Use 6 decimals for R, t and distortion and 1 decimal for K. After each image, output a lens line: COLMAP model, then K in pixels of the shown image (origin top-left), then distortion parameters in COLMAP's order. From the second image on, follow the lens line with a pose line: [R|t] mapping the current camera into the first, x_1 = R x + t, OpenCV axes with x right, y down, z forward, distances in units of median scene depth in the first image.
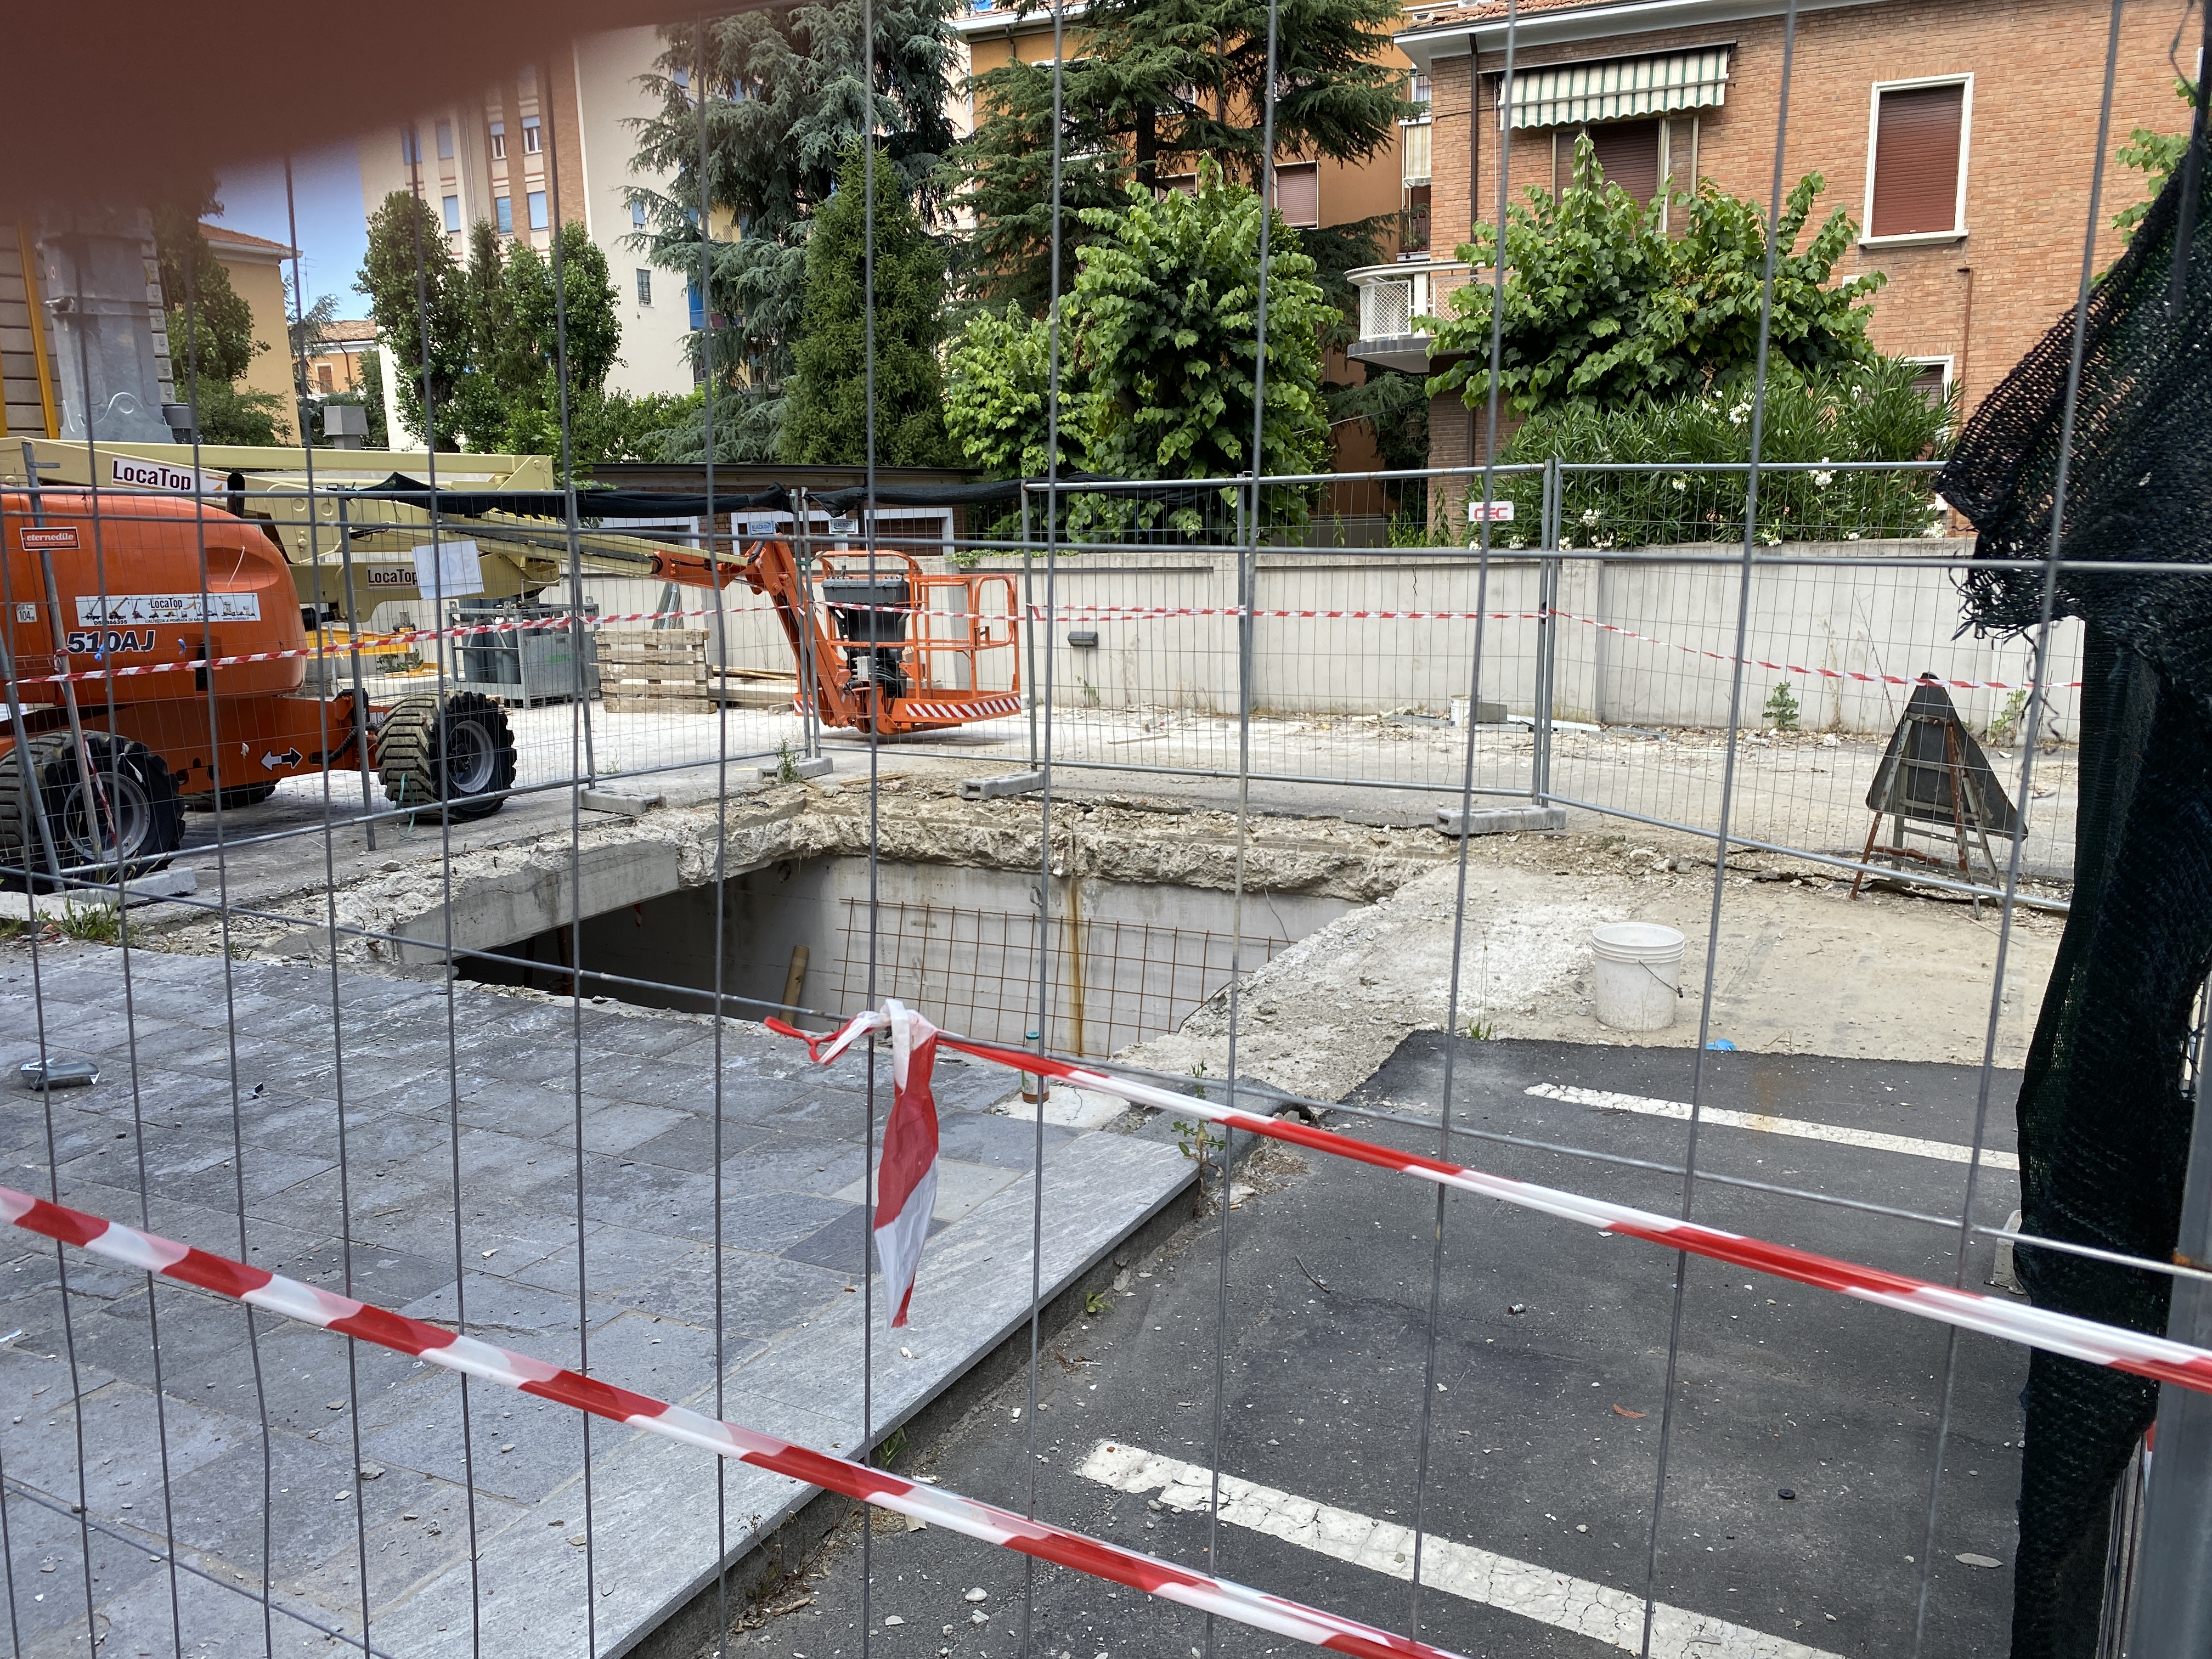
lens RADIAL K [[1708.1, 0, 1100.8], [0, 1708.1, 811.9], [0, 0, 1]] dist [0.033797, -0.009973]
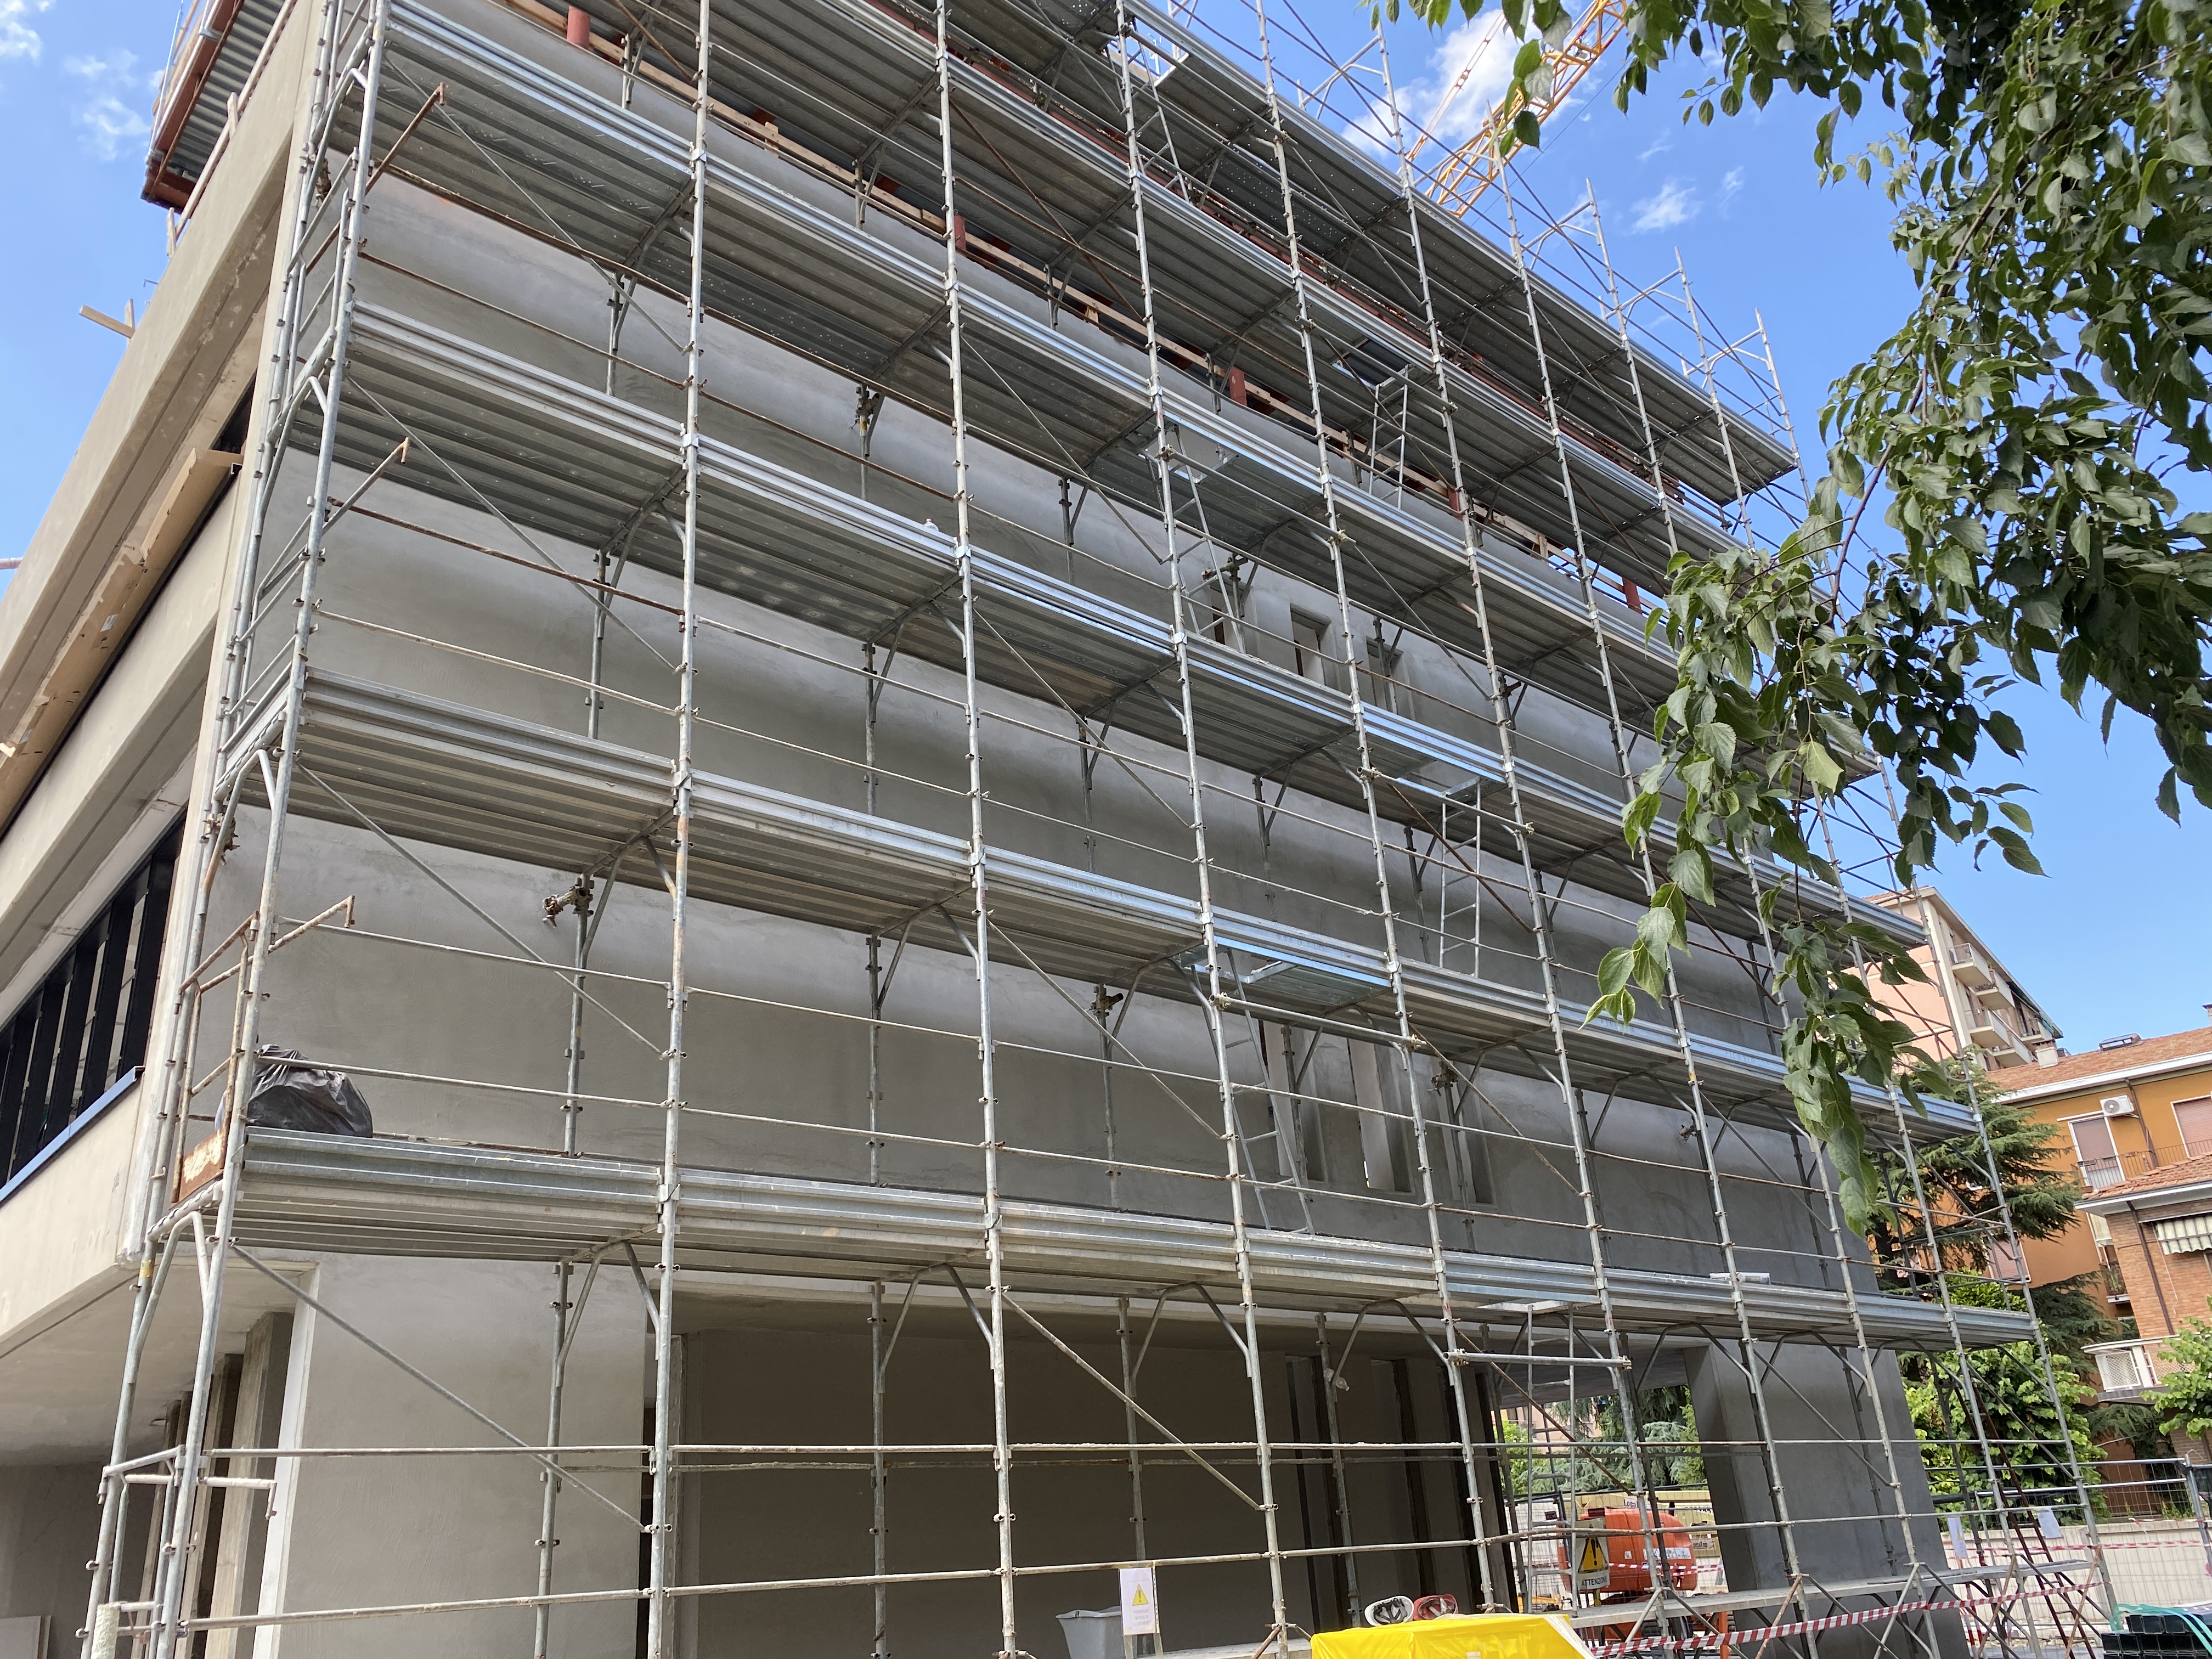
lens RADIAL K [[1708.1, 0, 1100.8], [0, 1708.1, 811.9], [0, 0, 1]] dist [0.033797, -0.009973]
pose [[0.937175, -0.167597, -0.305965, -0.137879], [-0.026675, 0.840048, -0.541856, 0.161276], [0.347839, 0.515975, 0.782801, -0.836295]]
